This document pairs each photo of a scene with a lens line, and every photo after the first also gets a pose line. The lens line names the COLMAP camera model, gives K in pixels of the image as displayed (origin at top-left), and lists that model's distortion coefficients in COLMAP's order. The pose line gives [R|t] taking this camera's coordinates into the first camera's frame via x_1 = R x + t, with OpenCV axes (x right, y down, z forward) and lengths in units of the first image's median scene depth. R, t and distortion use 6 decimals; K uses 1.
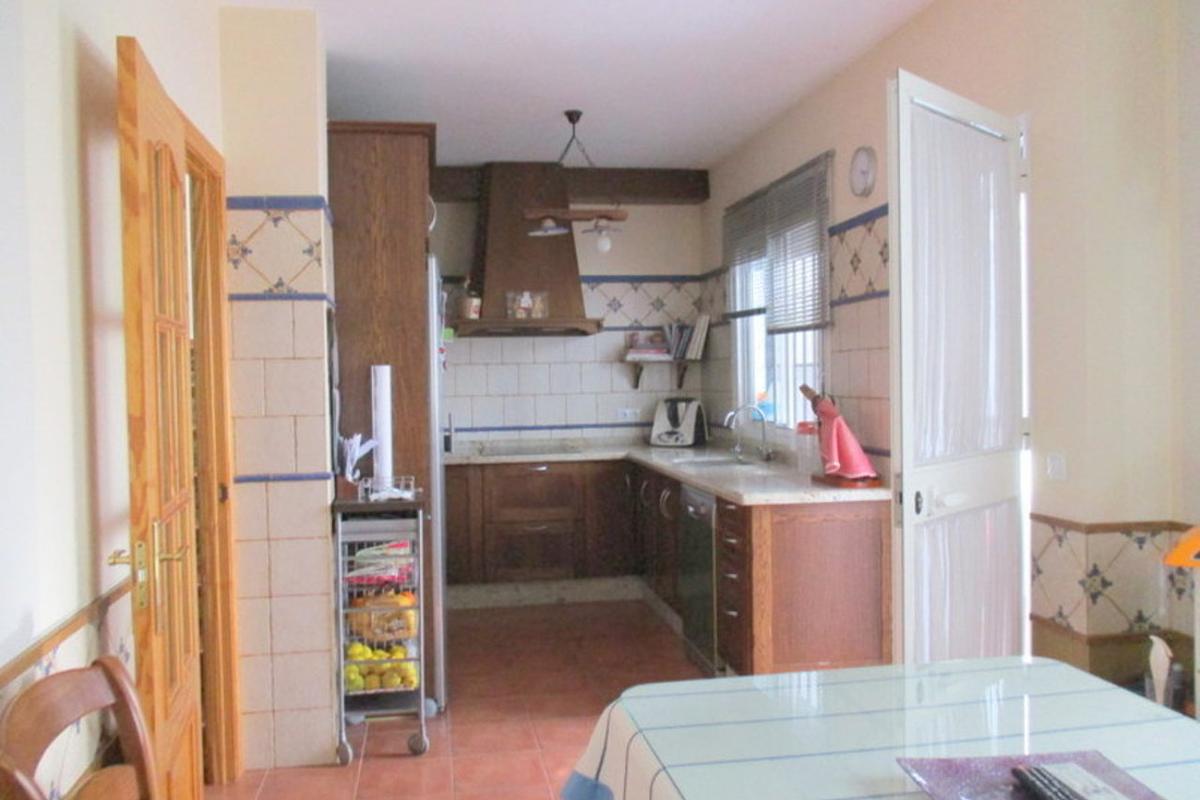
lens RADIAL K [[1029.0, 0, 600.0], [0, 1029.0, 400.0], [0, 0, 1]] dist [-0.007325, -0.000416]
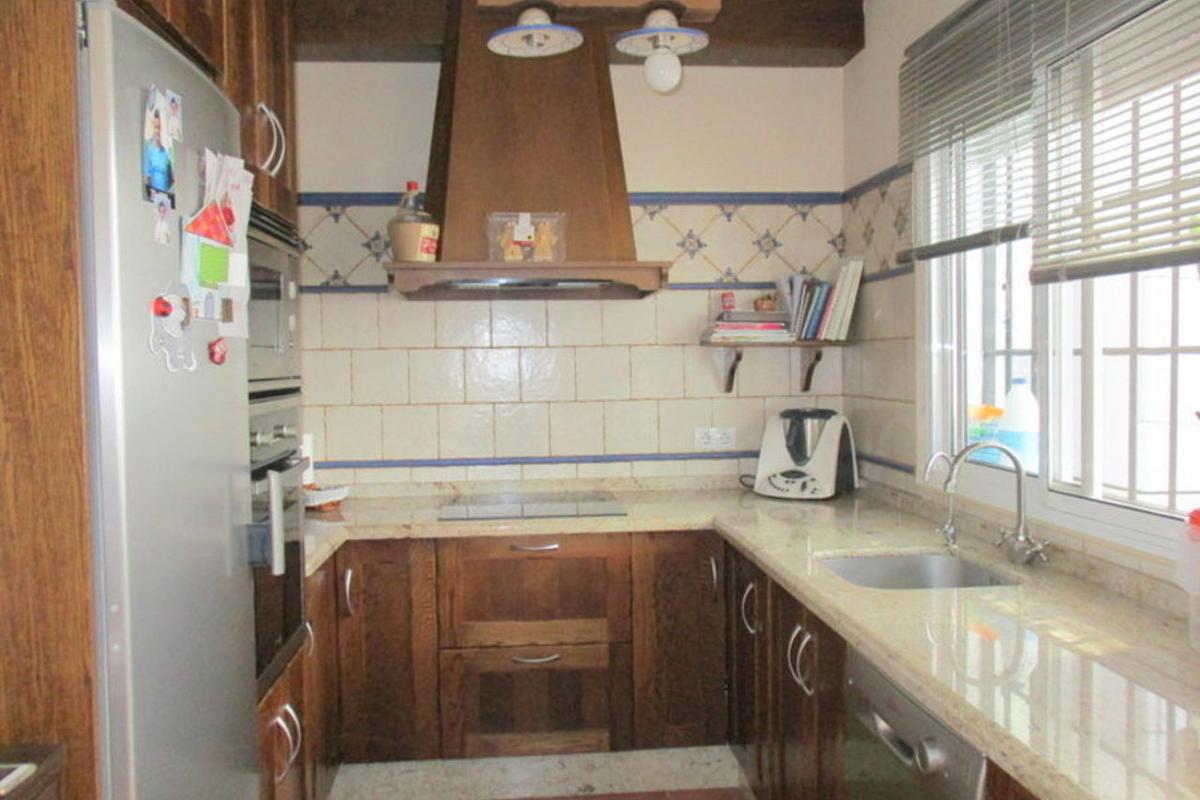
lens RADIAL K [[1029.0, 0, 600.0], [0, 1029.0, 400.0], [0, 0, 1]] dist [-0.007325, -0.000416]
pose [[0.997064, 0.005766, -0.076358, 0.008348], [-0.004626, 0.999875, 0.015107, -0.015480], [0.076436, -0.014710, 0.996966, 0.446795]]
